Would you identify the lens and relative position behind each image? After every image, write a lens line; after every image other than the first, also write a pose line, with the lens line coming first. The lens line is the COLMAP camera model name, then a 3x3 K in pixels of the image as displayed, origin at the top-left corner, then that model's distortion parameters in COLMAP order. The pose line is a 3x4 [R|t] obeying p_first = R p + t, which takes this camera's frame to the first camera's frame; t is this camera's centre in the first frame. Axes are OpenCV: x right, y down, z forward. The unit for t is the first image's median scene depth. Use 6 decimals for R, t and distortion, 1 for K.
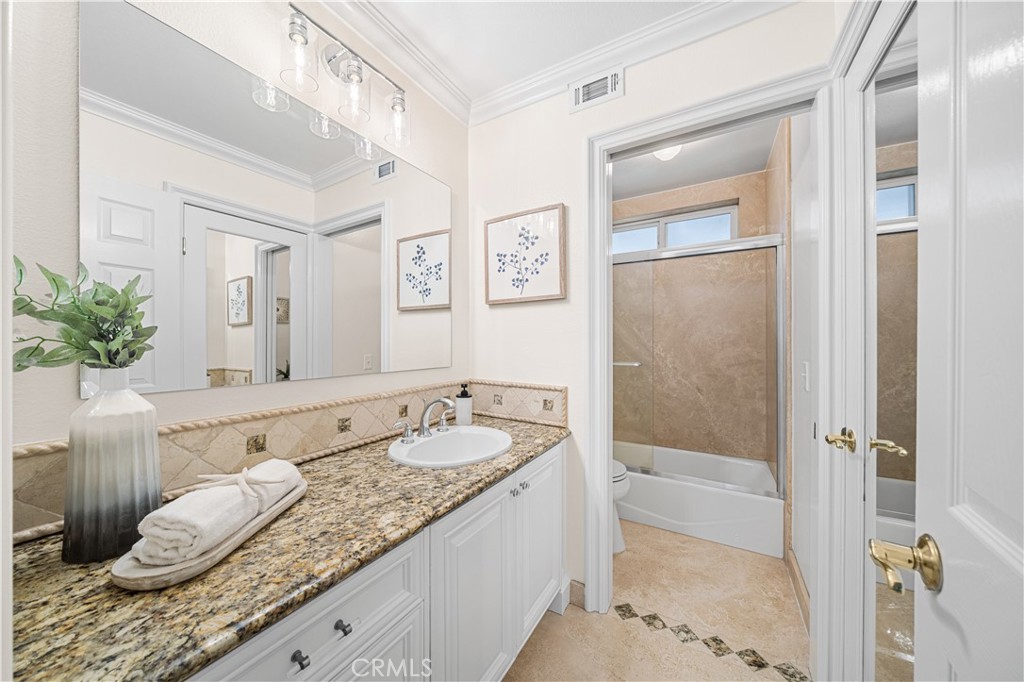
lens RADIAL K [[344.7, 0, 512.8], [0, 344.7, 343.8], [0, 0, 1]] dist [0.005423, -0.000036]
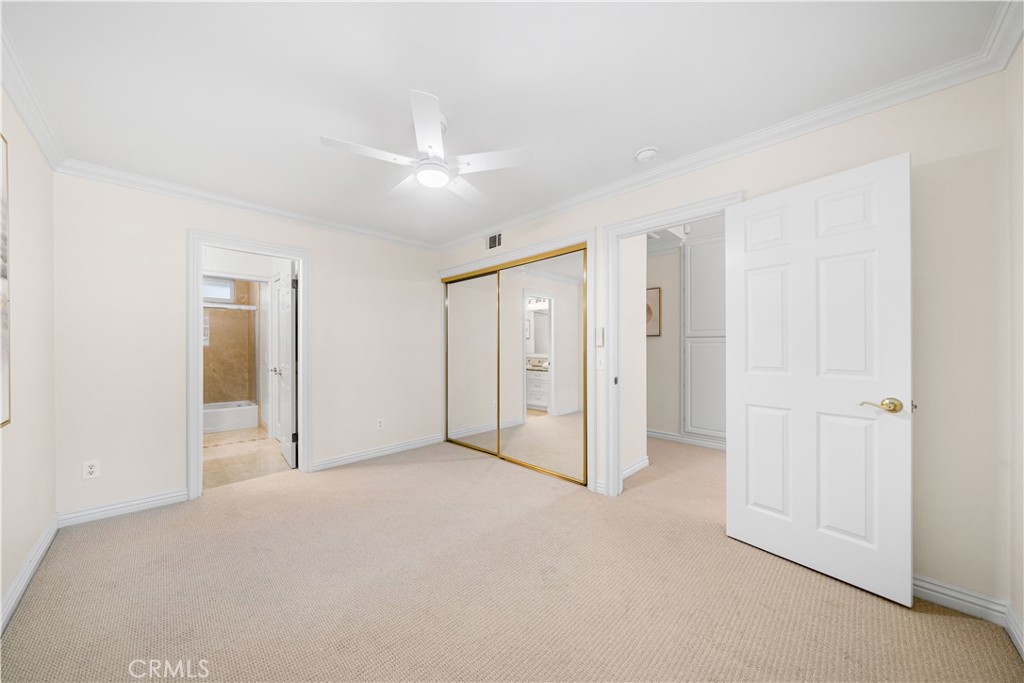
lens RADIAL K [[344.7, 0, 503.5], [0, 344.7, 345.6], [0, 0, 1]] dist [0.005423, -0.000036]
pose [[0.252771, -0.005472, 0.967511, -0.989159], [0.010399, 0.999942, 0.002939, -0.000051], [-0.967470, 0.009318, 0.252813, -1.137365]]
